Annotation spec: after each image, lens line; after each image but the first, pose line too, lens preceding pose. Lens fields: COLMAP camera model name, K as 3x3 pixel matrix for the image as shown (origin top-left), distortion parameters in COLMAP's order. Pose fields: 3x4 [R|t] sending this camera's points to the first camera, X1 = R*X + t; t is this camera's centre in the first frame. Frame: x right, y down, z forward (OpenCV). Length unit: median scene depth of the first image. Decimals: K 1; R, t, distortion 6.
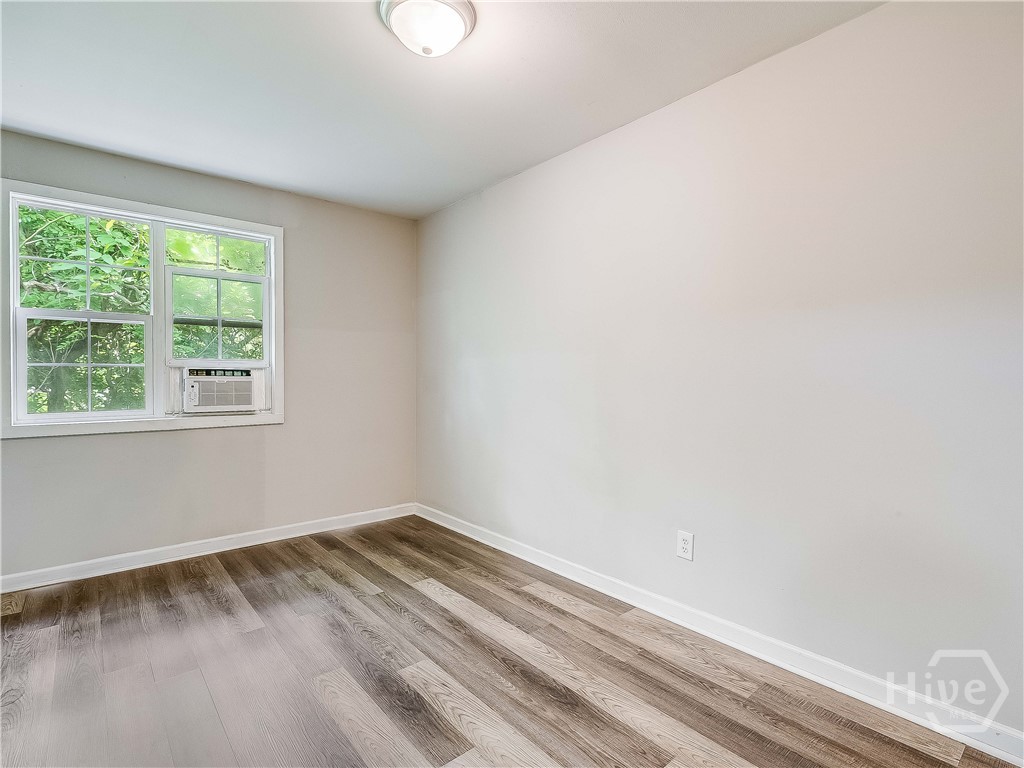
lens RADIAL K [[524.3, 0, 511.3], [0, 524.3, 385.8], [0, 0, 1]] dist [0.012404, -0.000305]
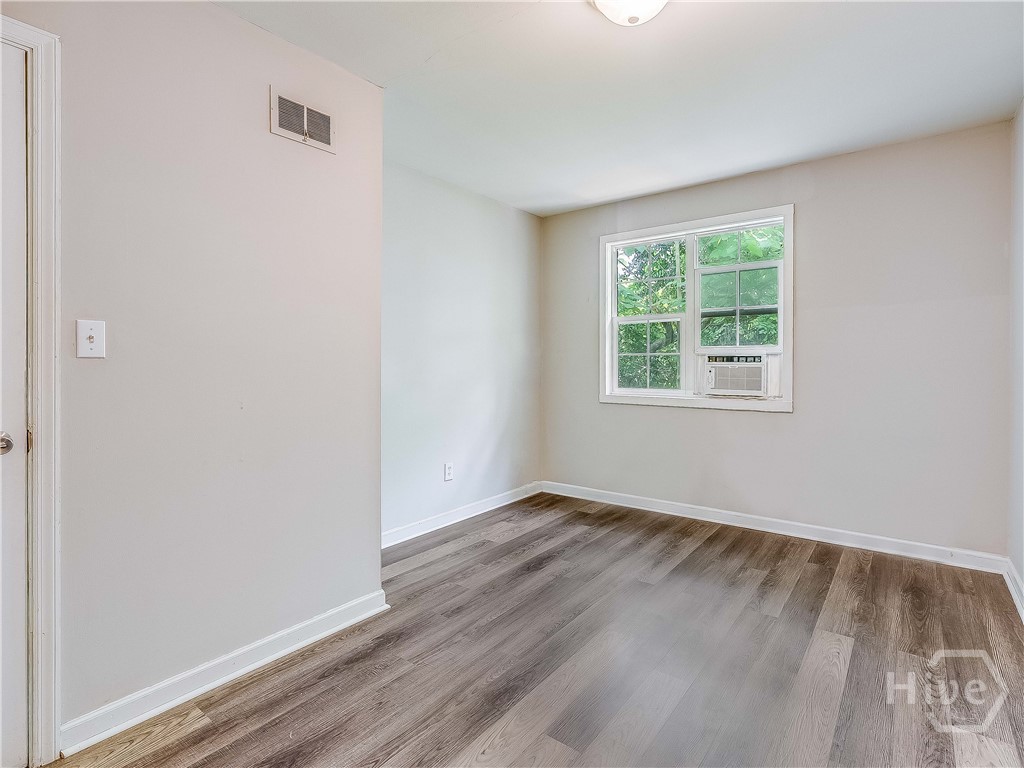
lens RADIAL K [[524.3, 0, 509.7], [0, 524.3, 373.8], [0, 0, 1]] dist [0.012404, -0.000305]
pose [[0.214452, 0.020715, -0.976515, 0.406198], [-0.015810, 0.999718, 0.017735, -0.006853], [0.976607, 0.011636, 0.214719, 0.330586]]
